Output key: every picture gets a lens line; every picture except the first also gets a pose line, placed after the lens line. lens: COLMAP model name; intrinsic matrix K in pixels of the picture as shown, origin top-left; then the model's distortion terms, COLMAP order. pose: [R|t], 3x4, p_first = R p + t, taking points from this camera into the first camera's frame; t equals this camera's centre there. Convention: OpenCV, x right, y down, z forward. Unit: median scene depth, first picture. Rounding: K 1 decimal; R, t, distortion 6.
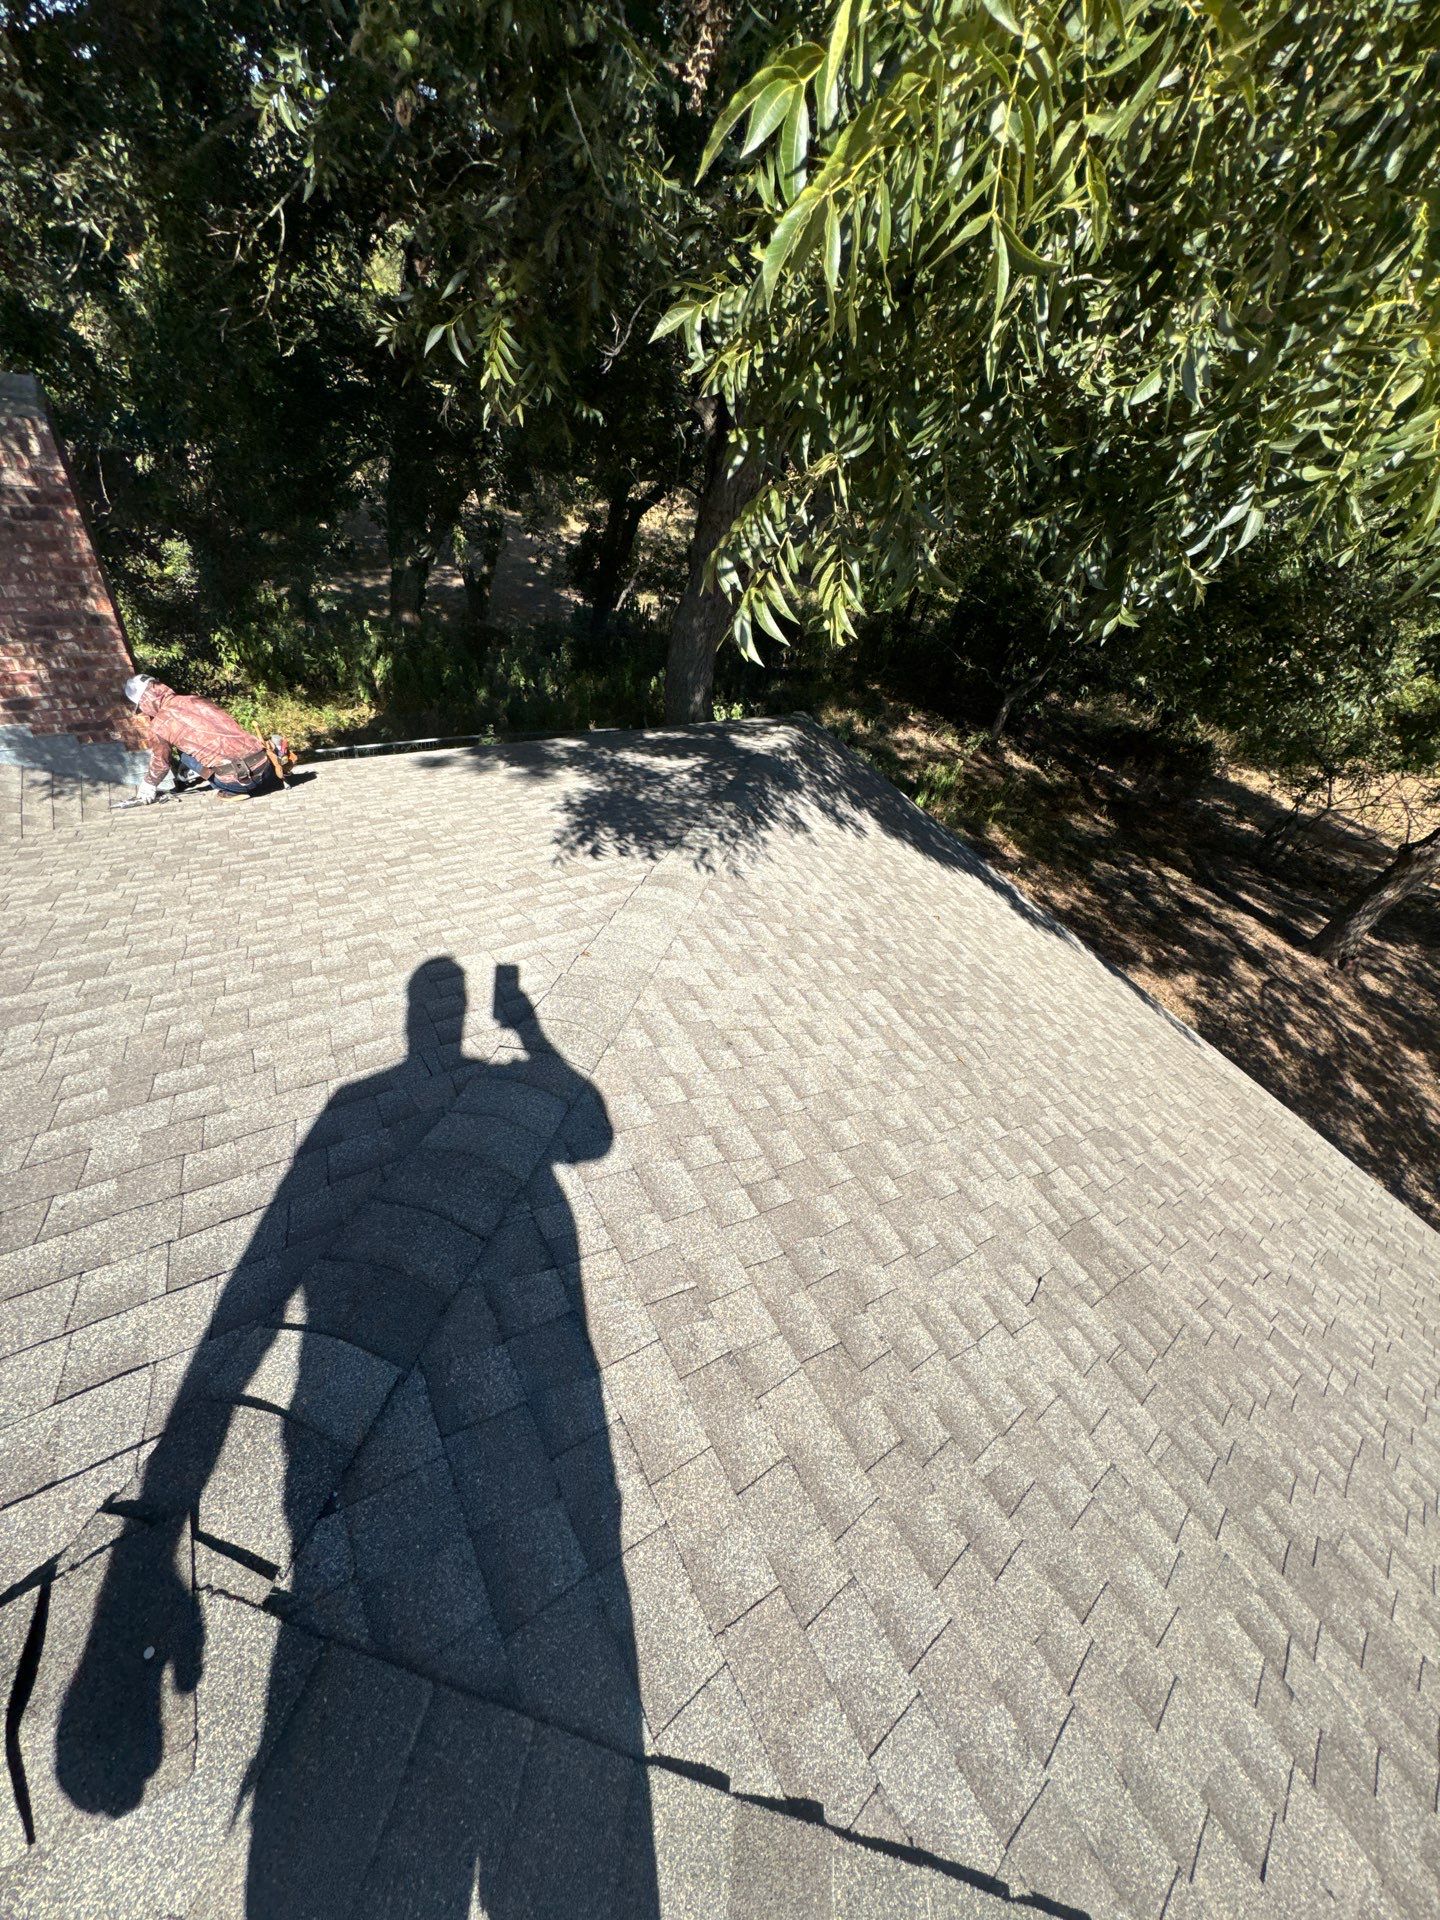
lens RADIAL K [[772.2, 0, 713.5], [0, 772.2, 960.4], [0, 0, 1]] dist [0.000583, 0.000756]
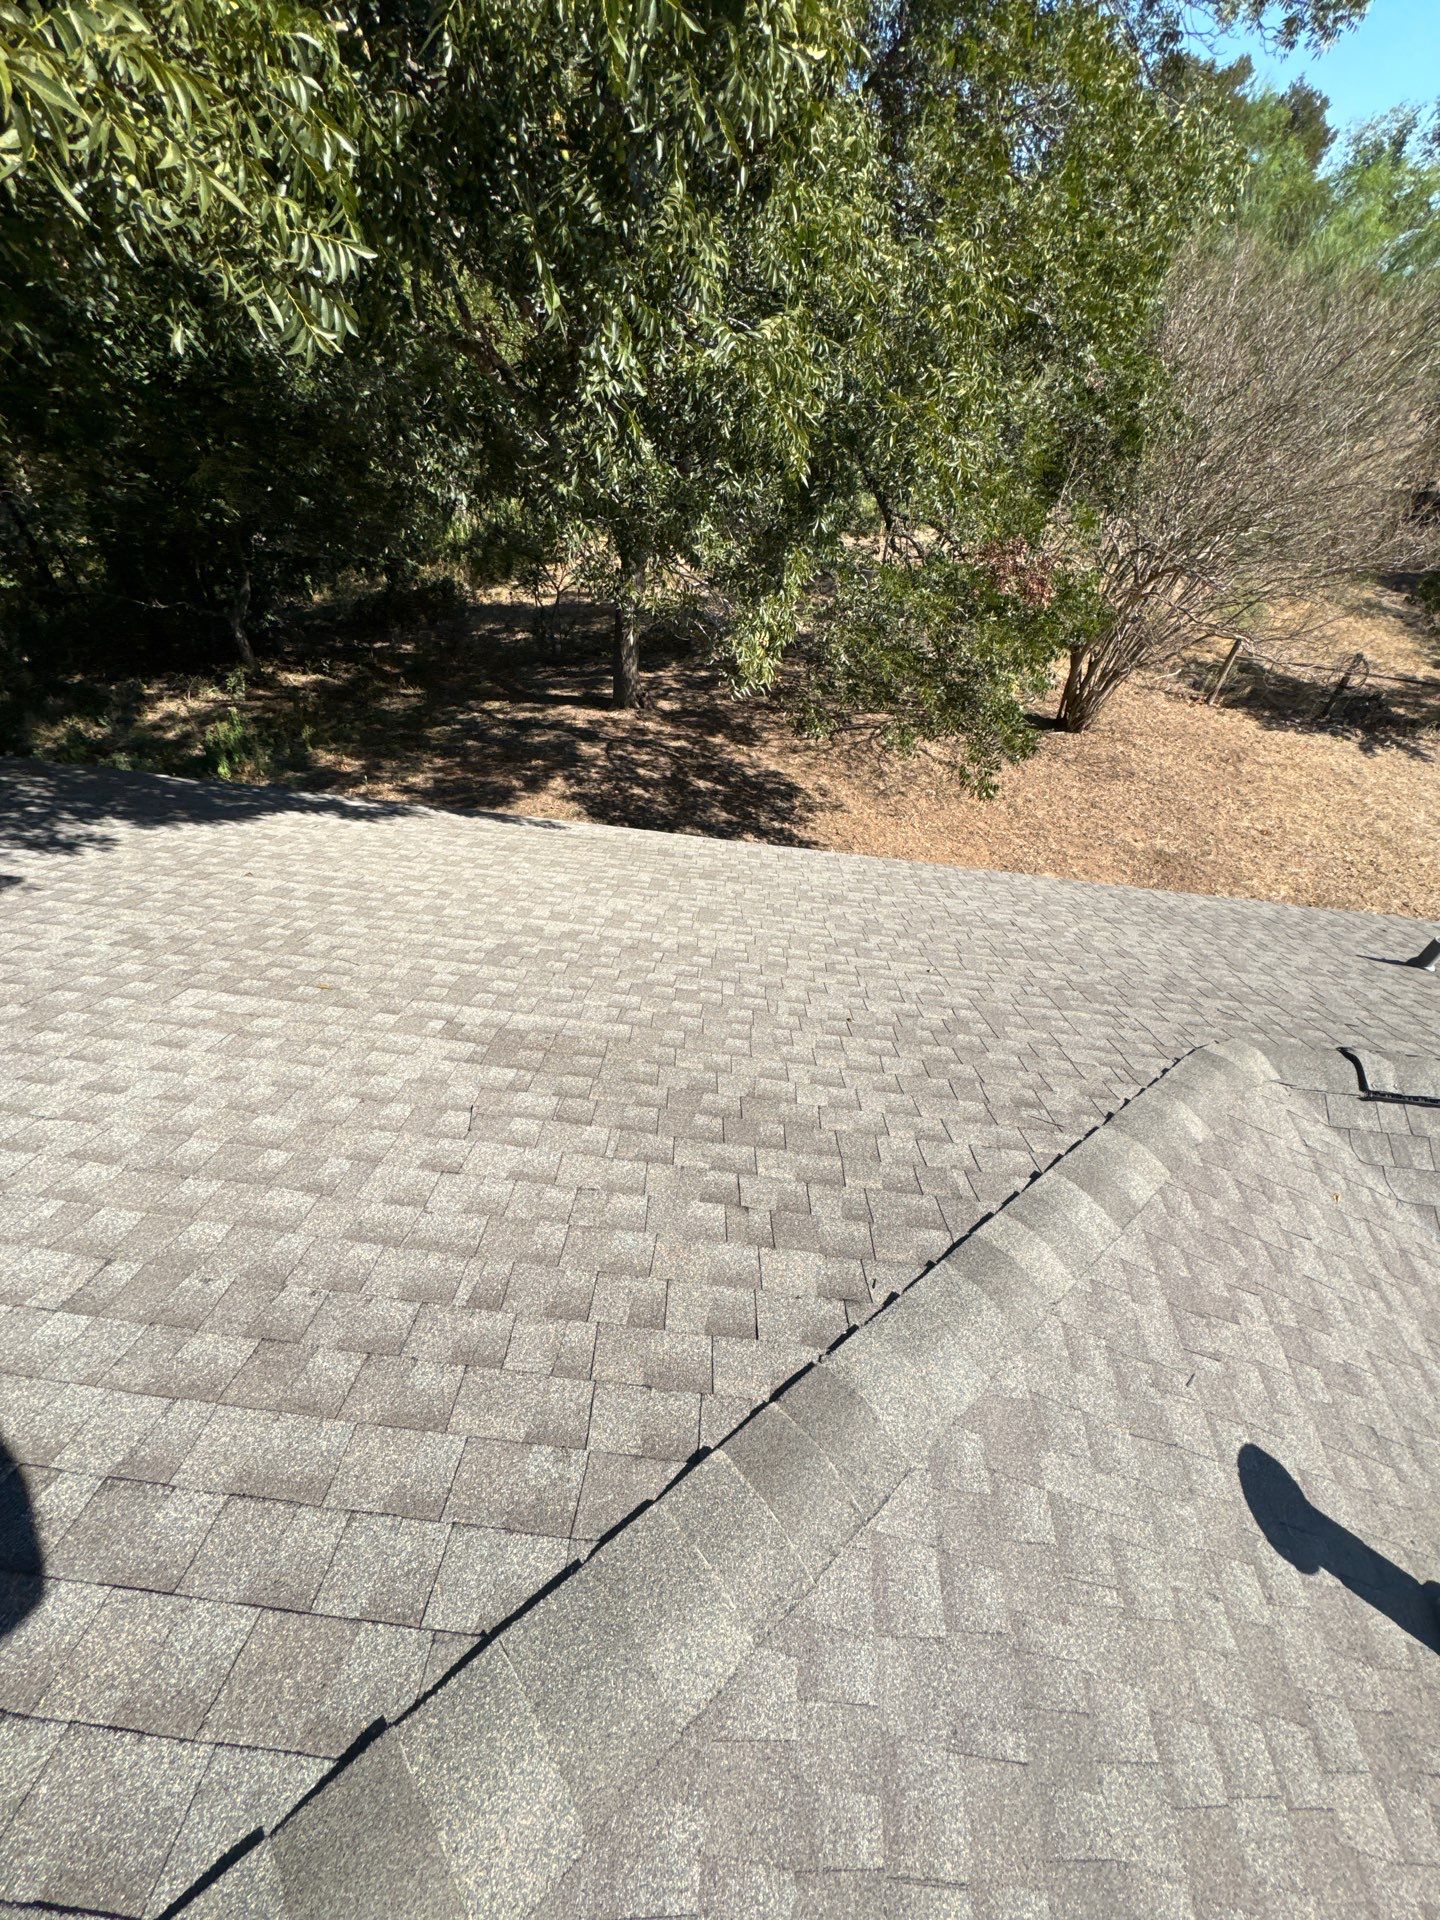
lens RADIAL K [[772.2, 0, 714.9], [0, 772.2, 970.5], [0, 0, 1]] dist [0.000583, 0.000756]
pose [[0.593385, -0.640878, 0.487000, 0.149786], [0.571570, 0.761493, 0.305674, 0.092429], [-0.566747, 0.096973, 0.818165, -0.036218]]
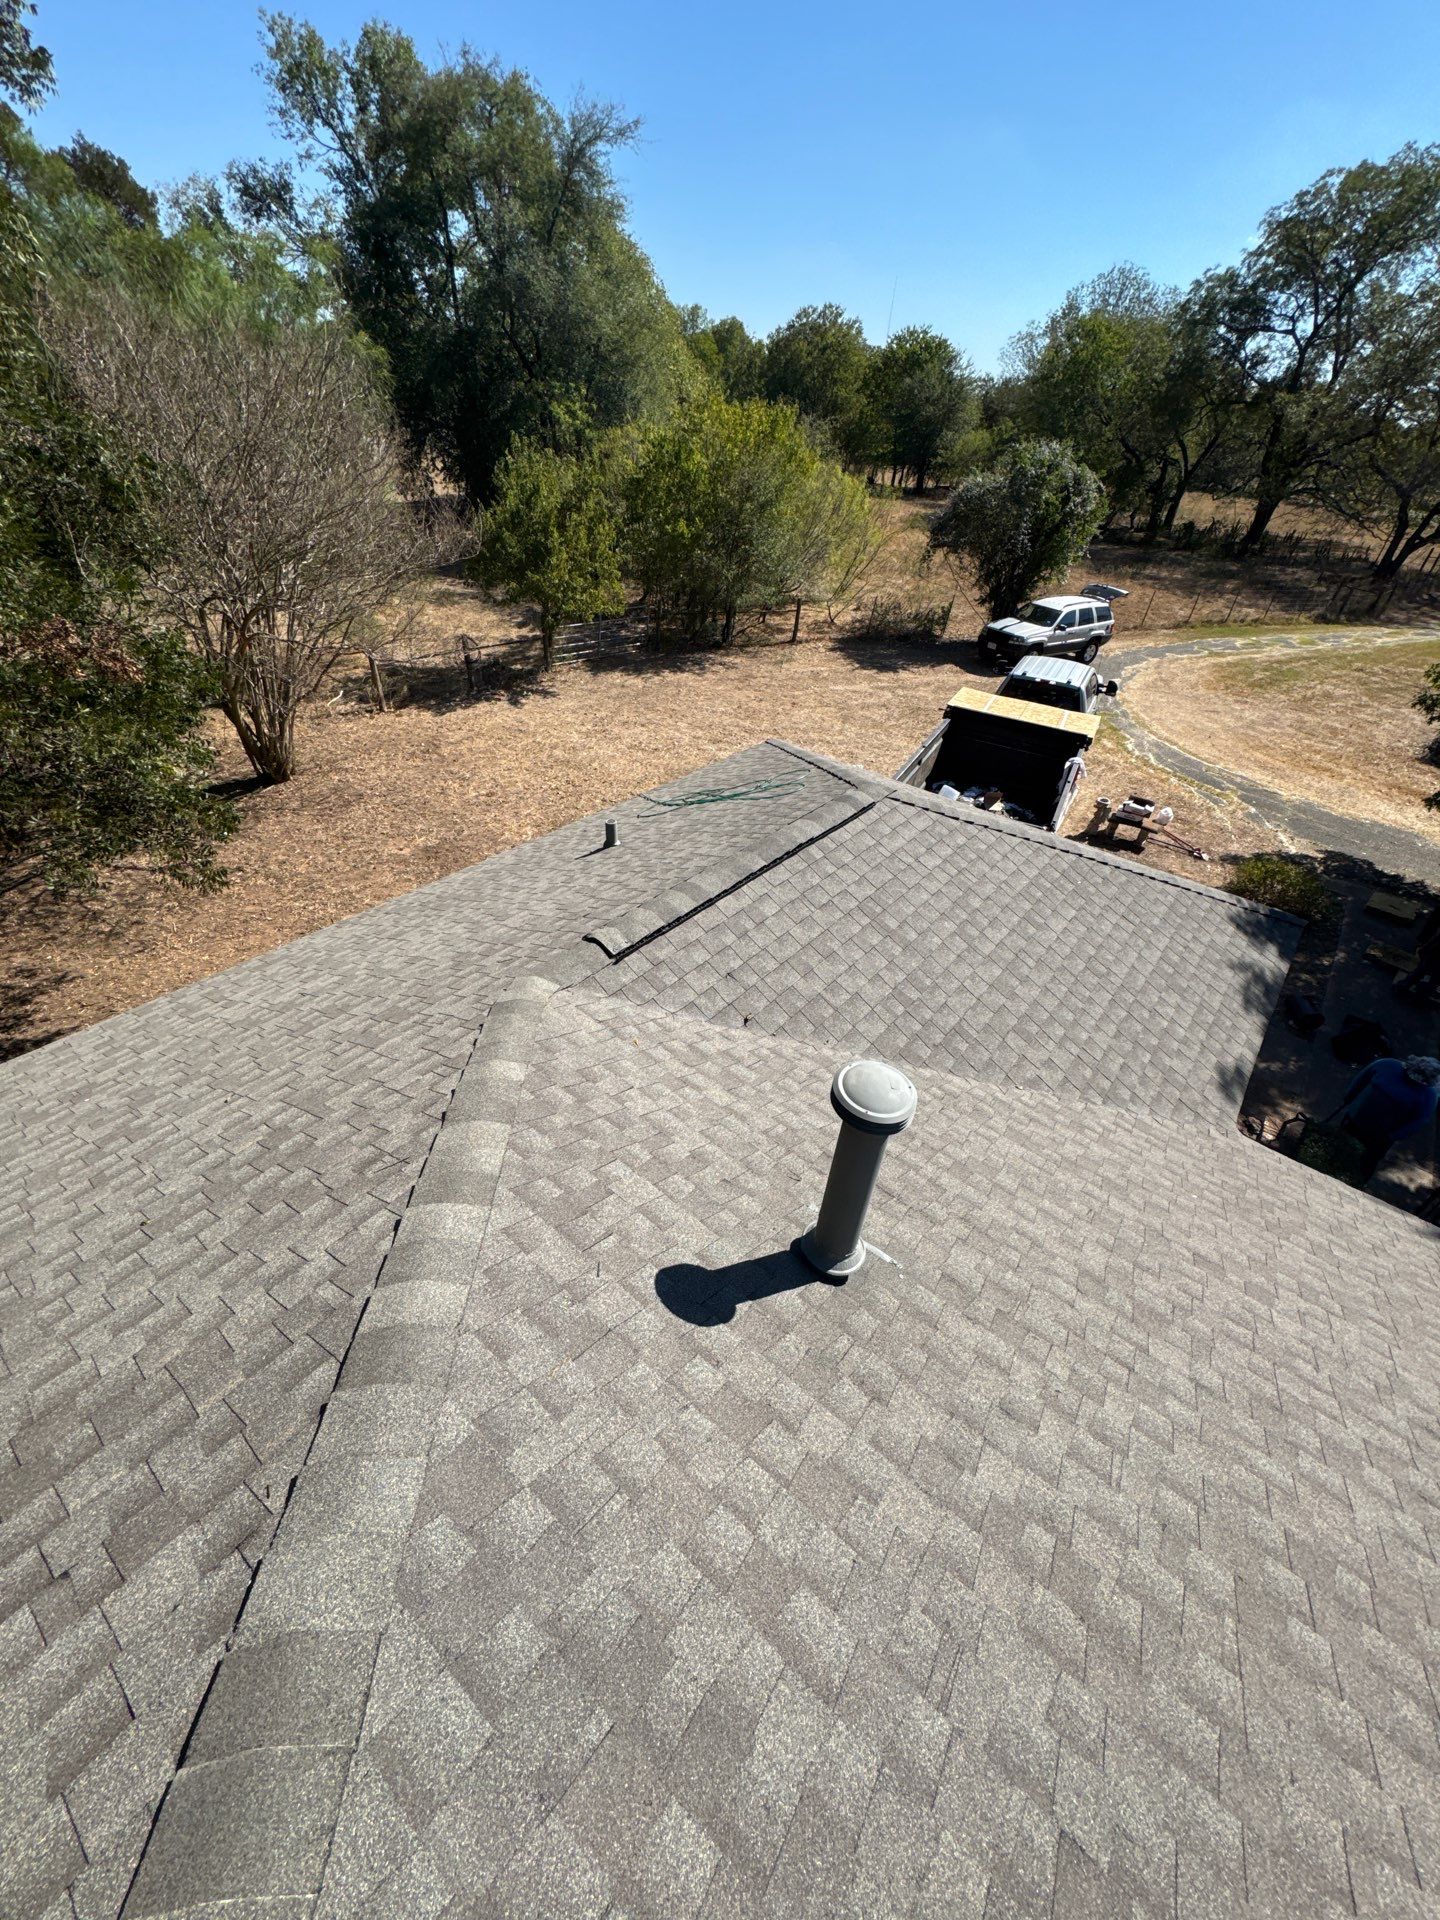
lens RADIAL K [[772.2, 0, 729.3], [0, 772.2, 970.1], [0, 0, 1]] dist [0.000583, 0.000756]
pose [[-0.338758, -0.710590, 0.616689, 0.183309], [0.545758, 0.385505, 0.743999, 0.177114], [-0.766414, 0.588598, 0.257218, -0.137665]]
